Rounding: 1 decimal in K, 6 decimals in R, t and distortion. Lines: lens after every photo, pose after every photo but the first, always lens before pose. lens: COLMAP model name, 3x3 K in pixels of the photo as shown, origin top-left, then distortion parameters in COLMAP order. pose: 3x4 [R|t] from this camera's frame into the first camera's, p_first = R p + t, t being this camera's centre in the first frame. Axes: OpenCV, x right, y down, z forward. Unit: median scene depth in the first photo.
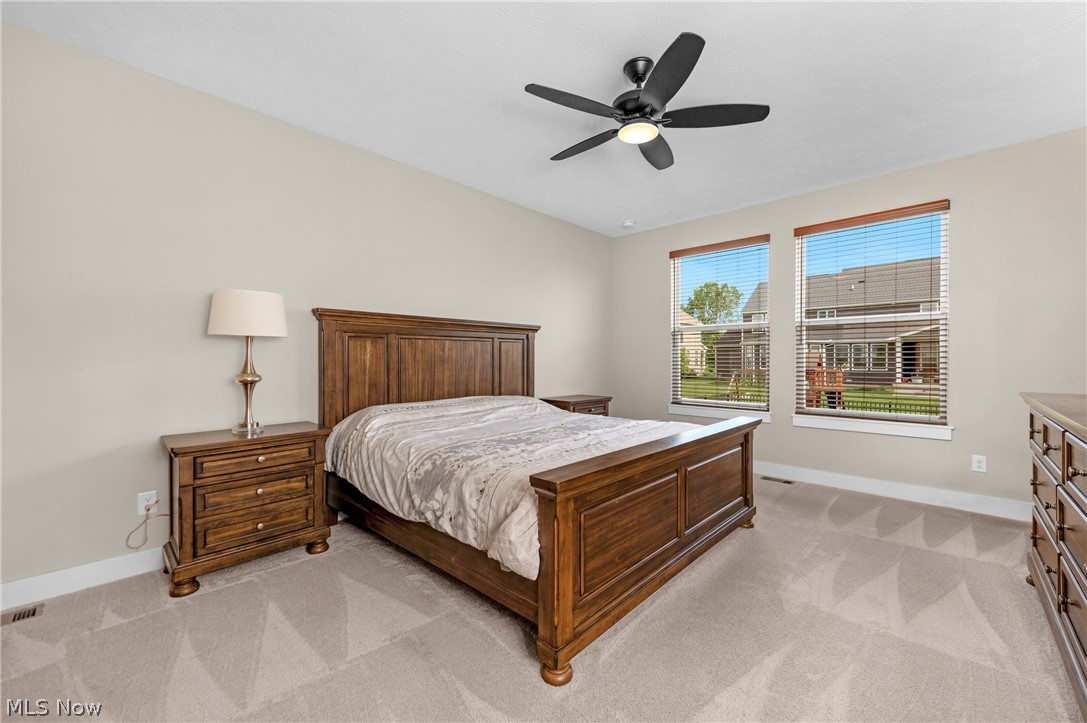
lens RADIAL K [[427.1, 0, 558.3], [0, 427.1, 358.8], [0, 0, 1]] dist [0.019447, -0.006164]
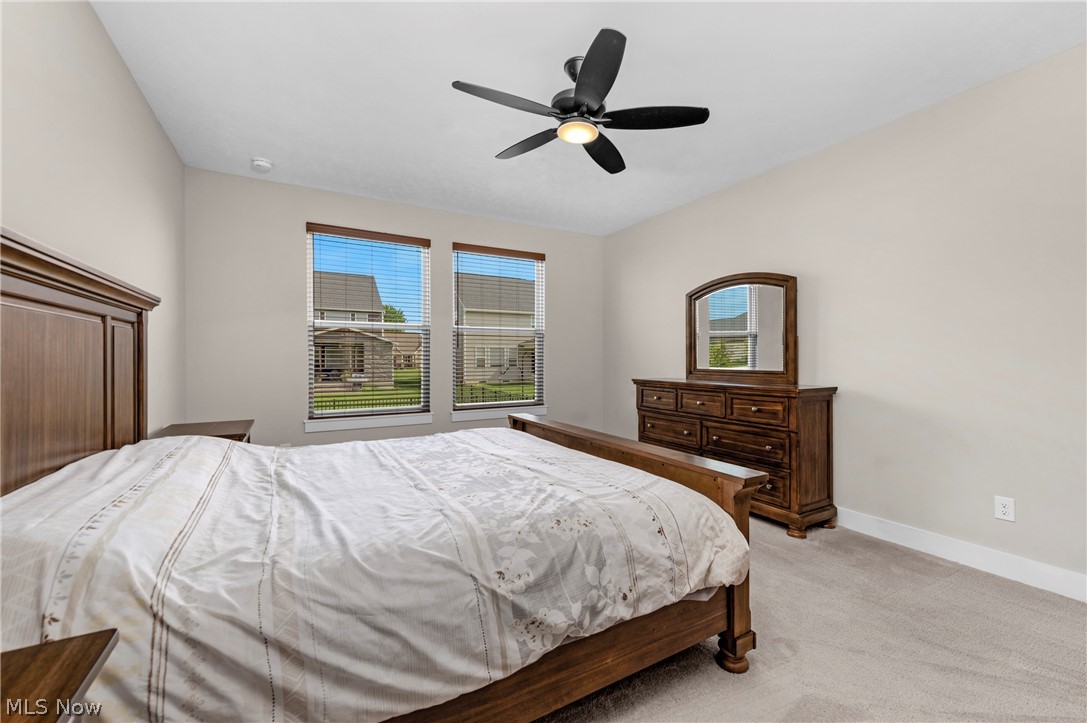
lens RADIAL K [[445.7, 0, 551.1], [0, 445.7, 356.8], [0, 0, 1]] dist [-0.001719, -0.000155]
pose [[0.296645, 0.007101, 0.954961, -0.434842], [-0.000940, 0.999974, -0.007144, -0.002501], [-0.954987, 0.001221, 0.296644, 0.403751]]
